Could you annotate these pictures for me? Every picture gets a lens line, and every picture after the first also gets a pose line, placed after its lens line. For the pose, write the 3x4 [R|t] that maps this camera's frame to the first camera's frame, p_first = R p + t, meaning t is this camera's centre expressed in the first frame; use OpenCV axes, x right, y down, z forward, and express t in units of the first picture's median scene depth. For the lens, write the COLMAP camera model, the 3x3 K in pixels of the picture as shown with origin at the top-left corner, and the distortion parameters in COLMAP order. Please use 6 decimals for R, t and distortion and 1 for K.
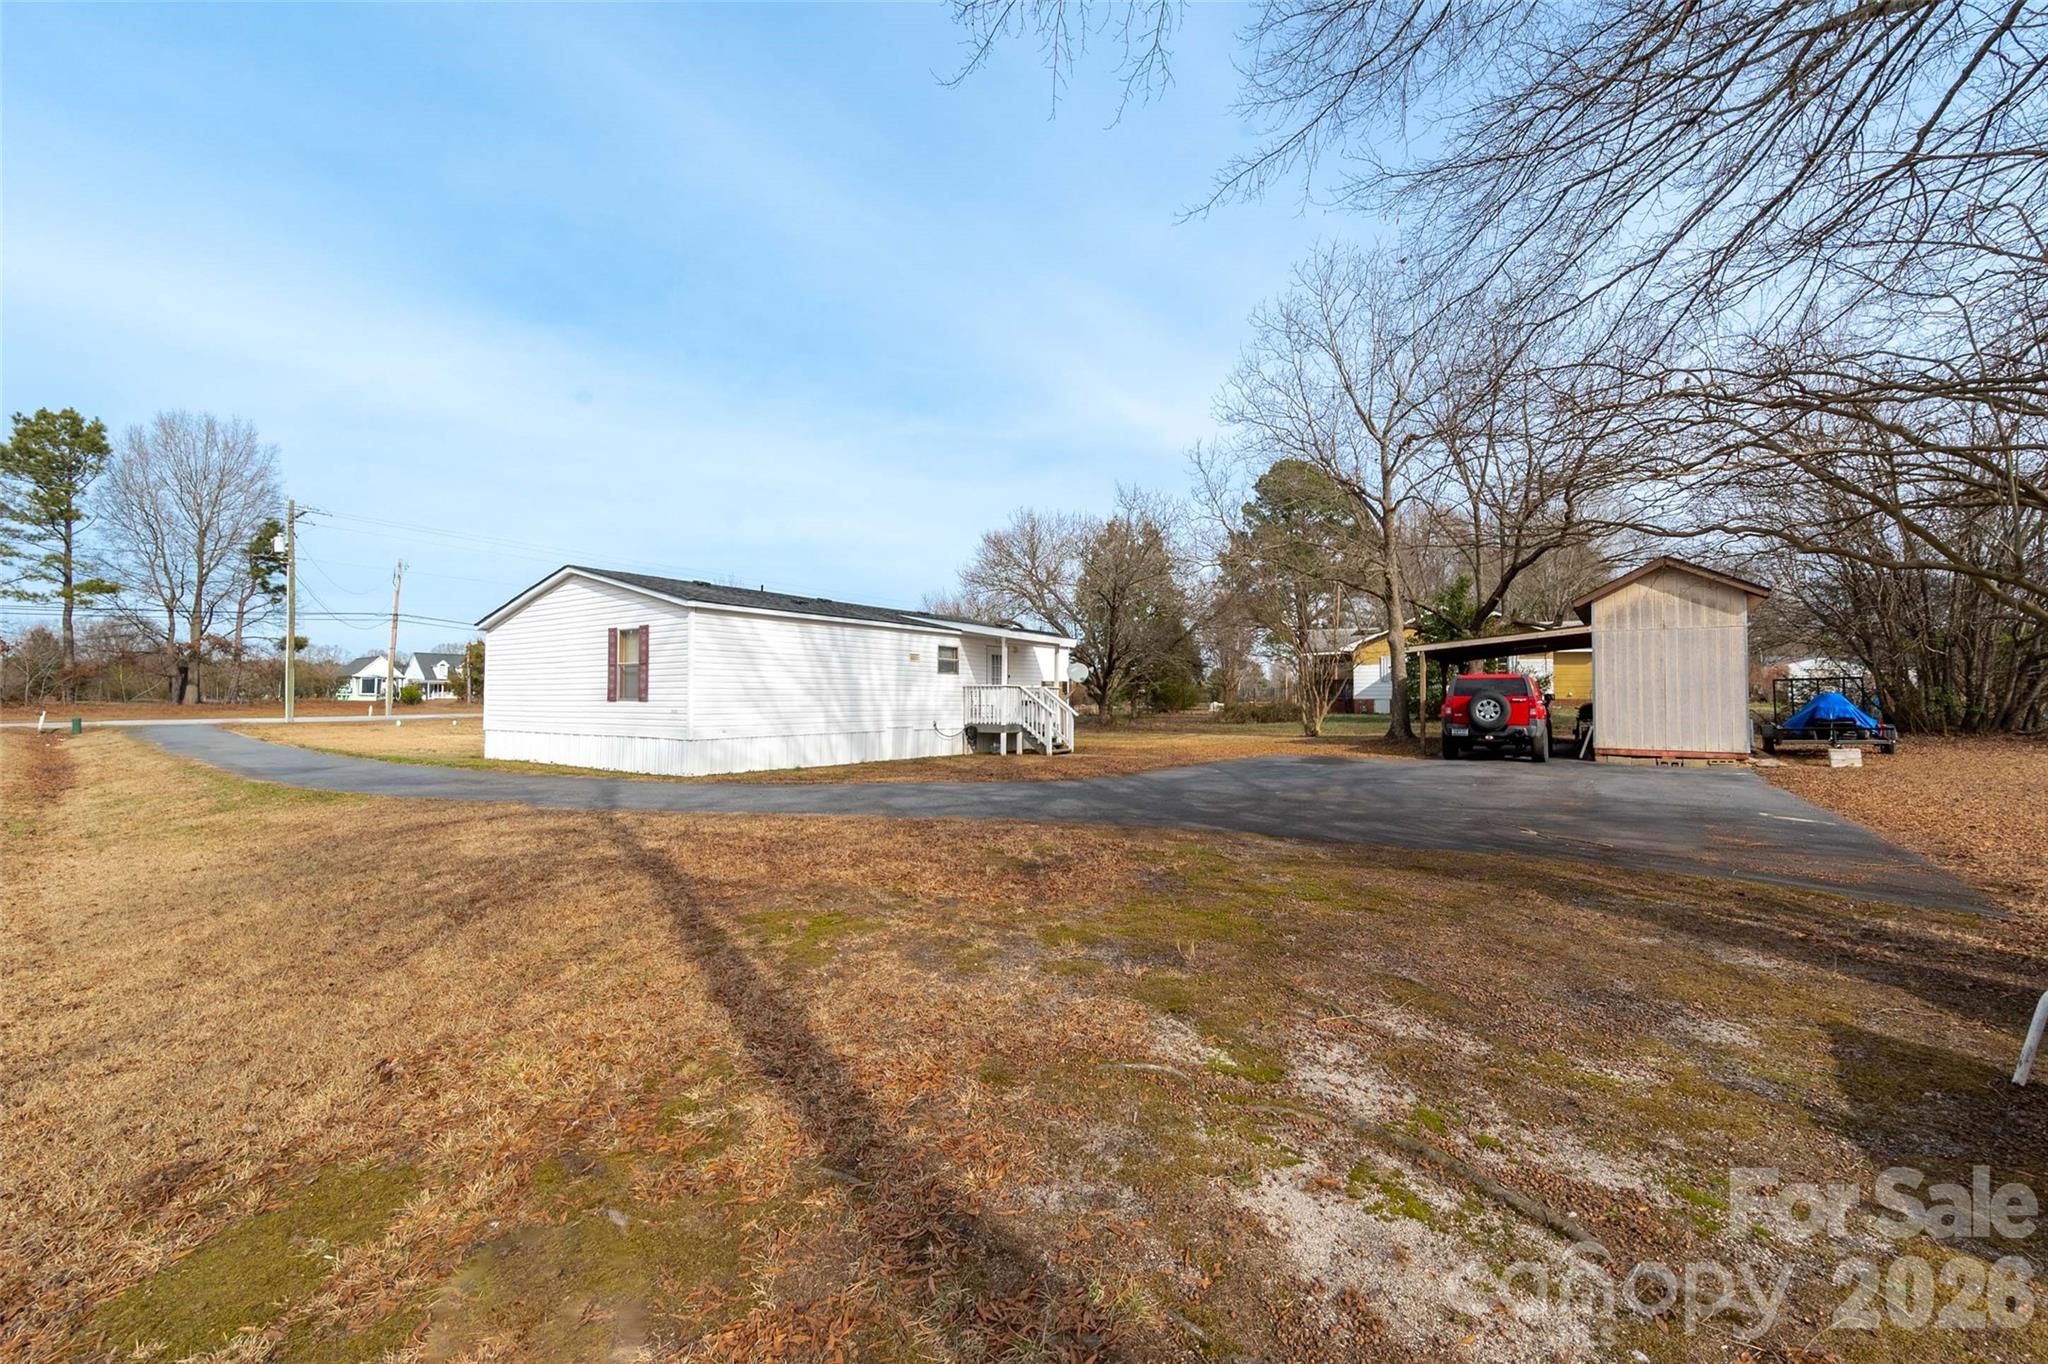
lens RADIAL K [[827.7, 0, 1025.4], [0, 827.7, 680.4], [0, 0, 1]] dist [-0.002008, -0.000387]
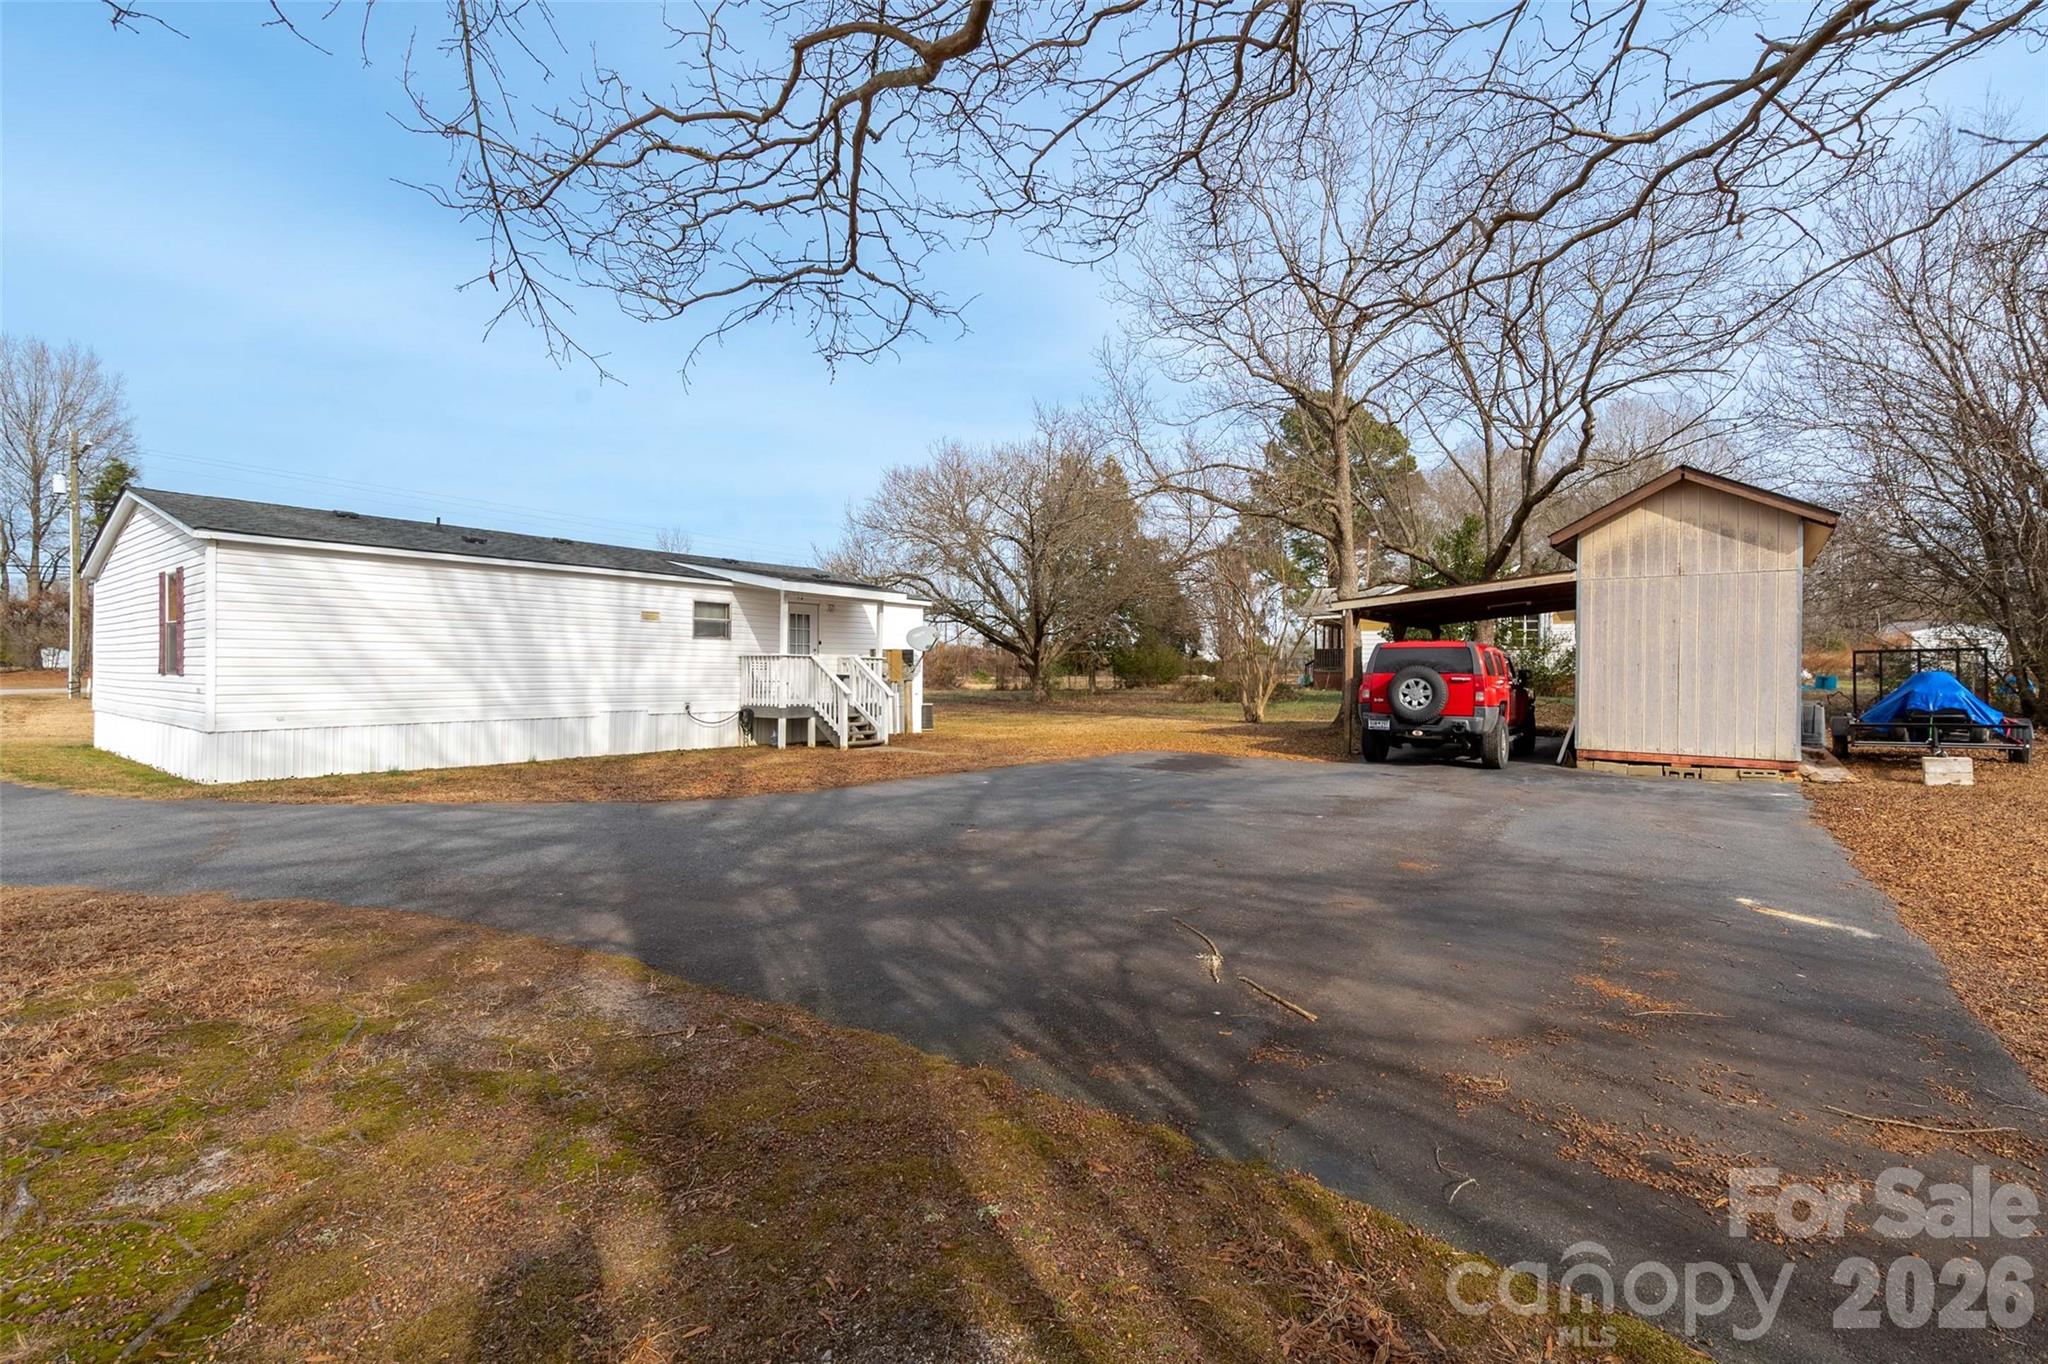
lens RADIAL K [[903.2, 0, 1023.8], [0, 903.2, 679.8], [0, 0, 1]] dist [-0.001395, 0.000826]
pose [[0.999181, 0.005073, -0.040147, 0.249599], [-0.003677, 0.999389, 0.034766, -0.000581], [0.040299, -0.034589, 0.998589, 0.222711]]
